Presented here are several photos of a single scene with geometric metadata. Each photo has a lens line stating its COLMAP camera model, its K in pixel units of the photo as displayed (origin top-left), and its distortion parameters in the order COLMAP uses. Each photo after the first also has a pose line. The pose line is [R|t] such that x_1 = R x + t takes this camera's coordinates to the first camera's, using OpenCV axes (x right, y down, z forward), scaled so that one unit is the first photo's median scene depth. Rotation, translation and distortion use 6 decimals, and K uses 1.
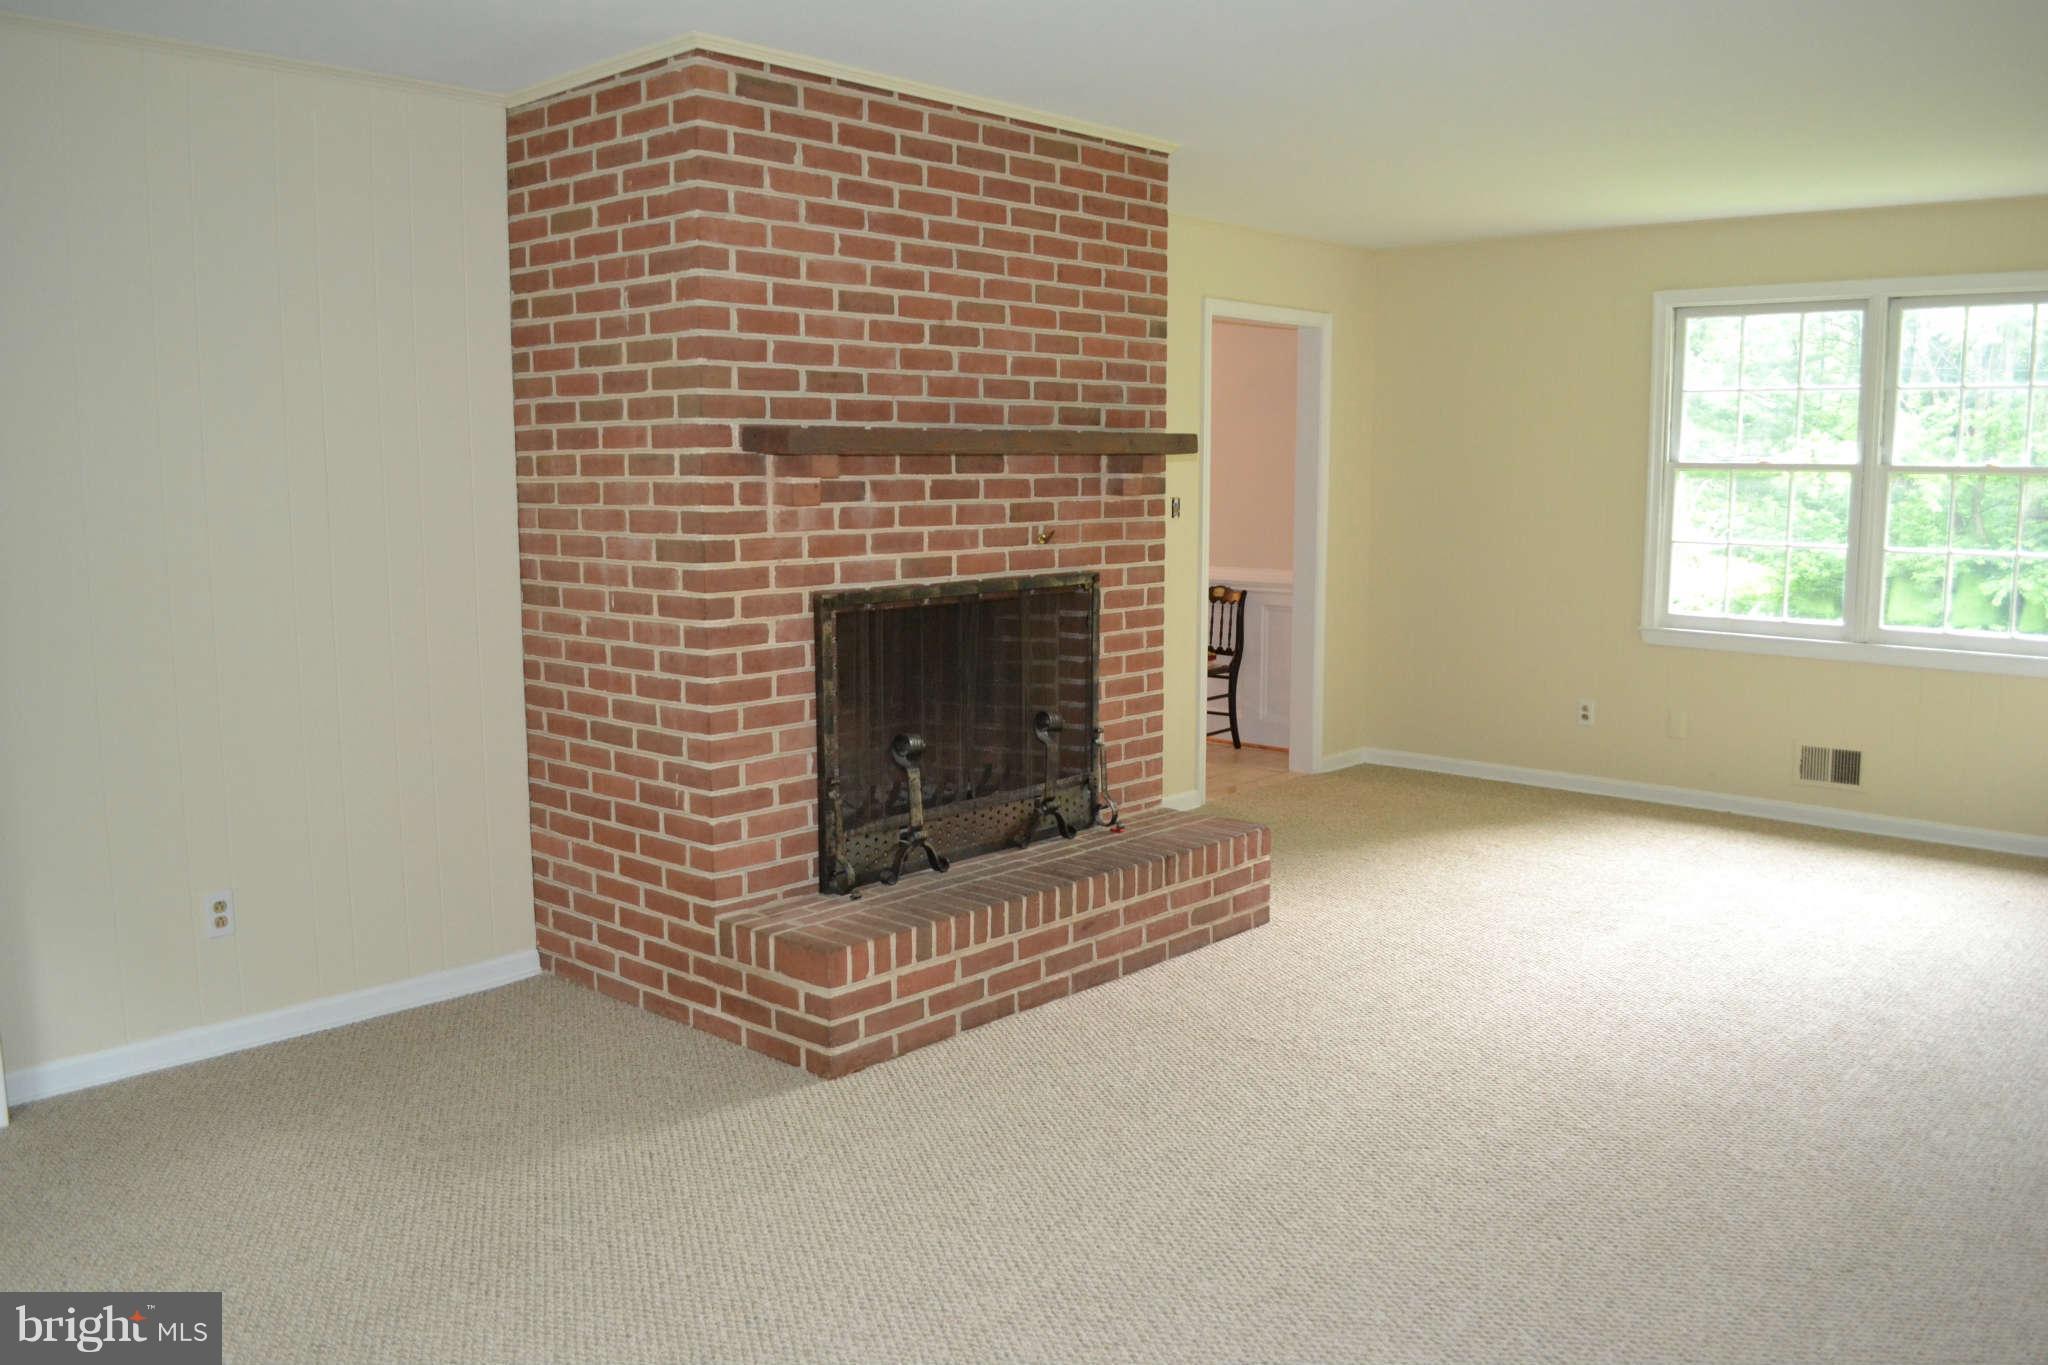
lens RADIAL K [[1648.5, 0, 1025.7], [0, 1648.5, 697.4], [0, 0, 1]] dist [-0.075540, 0.003426]
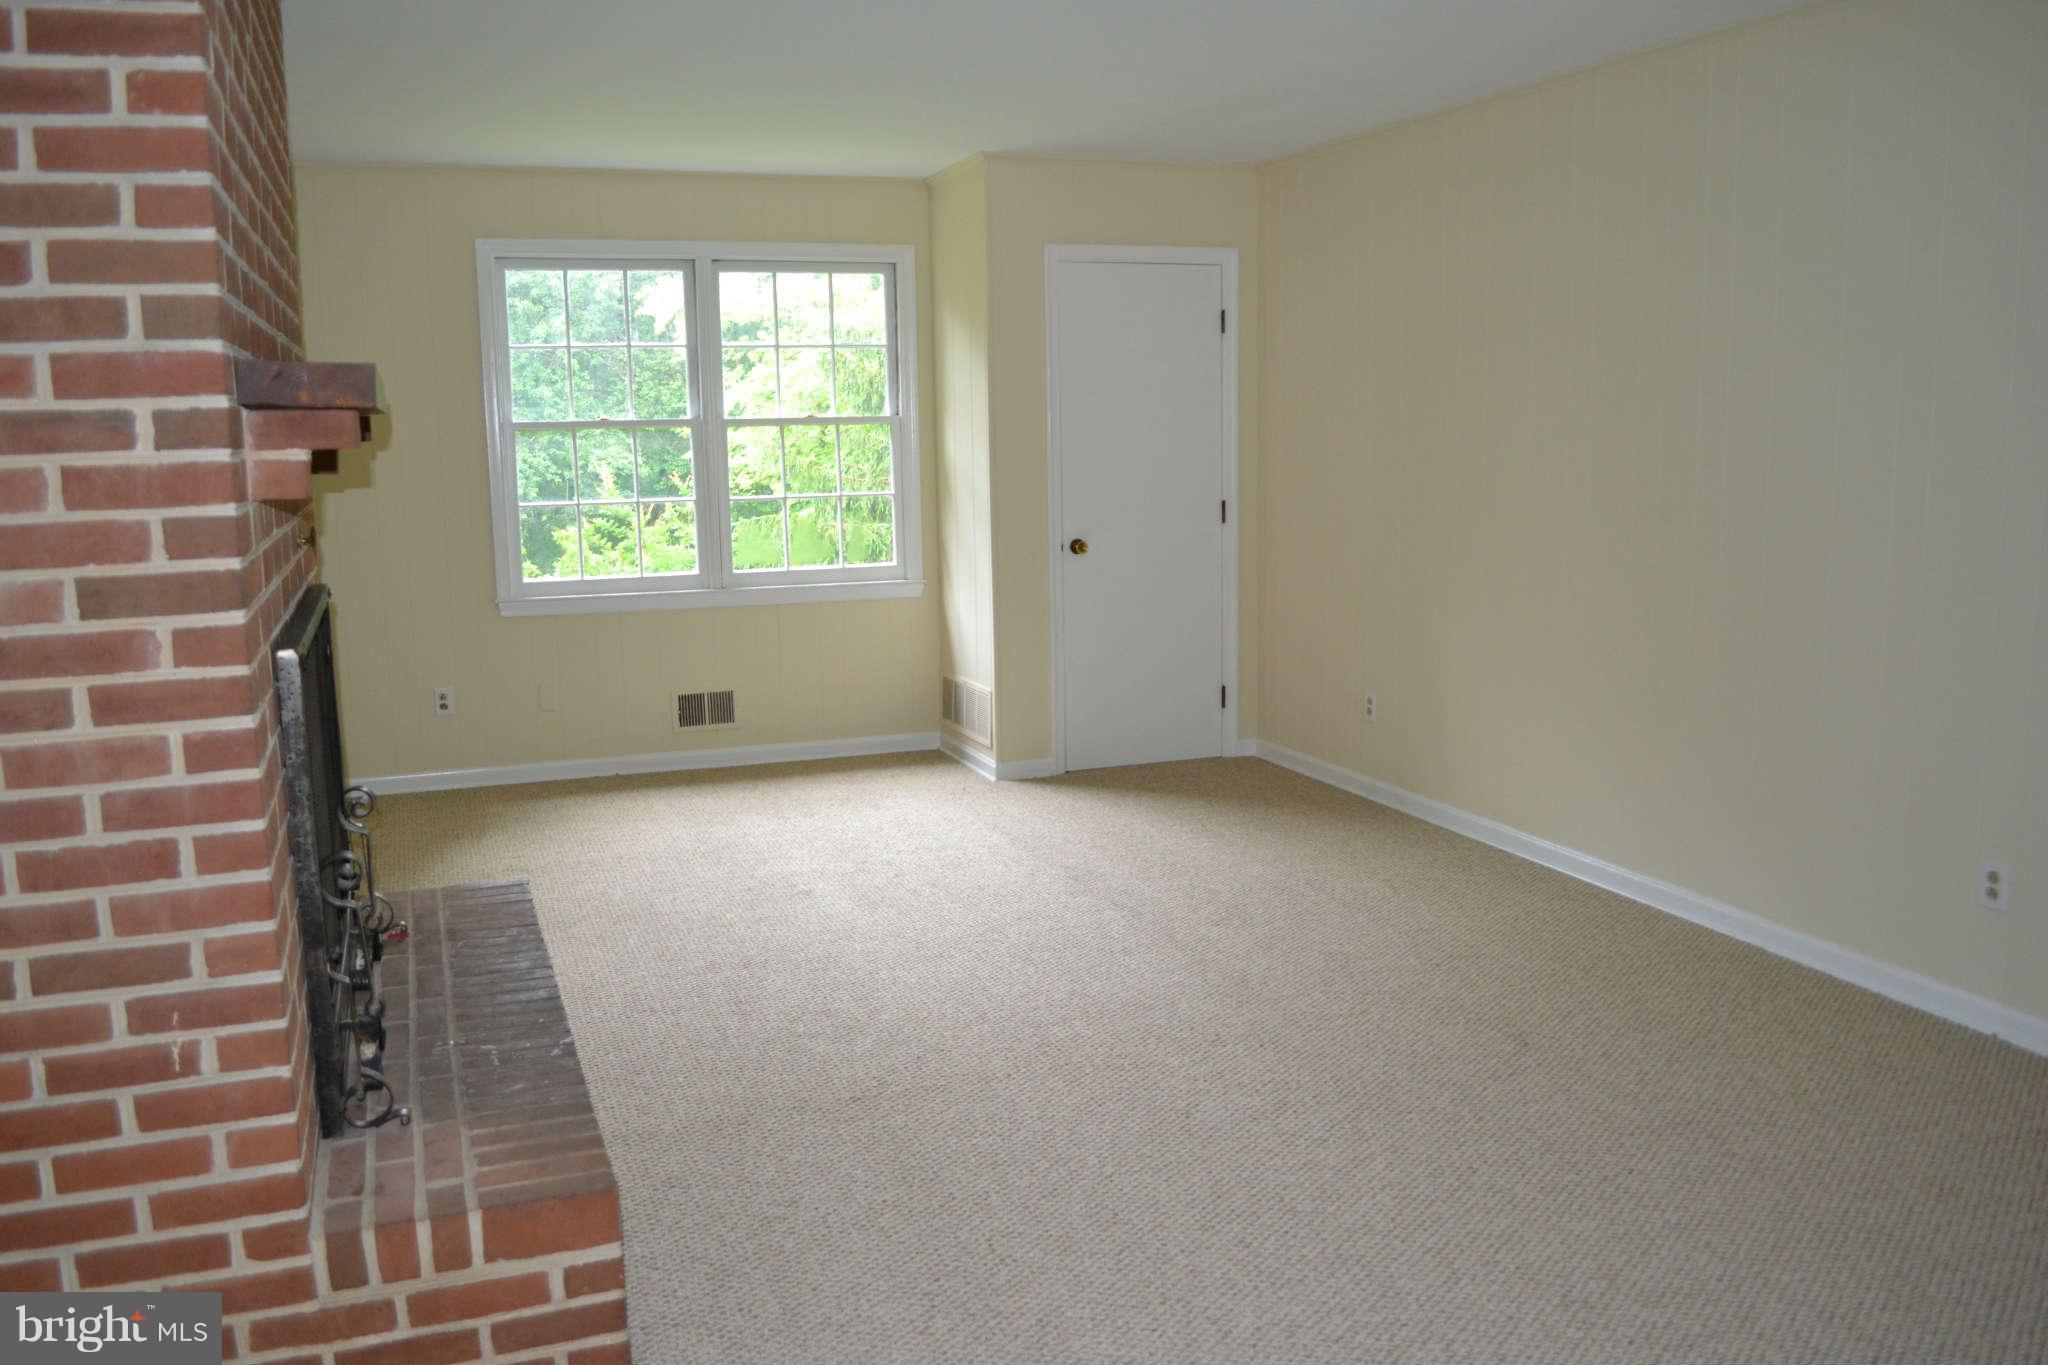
lens RADIAL K [[1648.5, 0, 1025.7], [0, 1648.5, 697.4], [0, 0, 1]] dist [-0.075540, 0.003426]
pose [[0.454534, -0.154478, 0.877232, -0.523202], [0.139573, 0.985033, 0.101143, -0.067790], [-0.879726, 0.076465, 0.469292, 0.499007]]
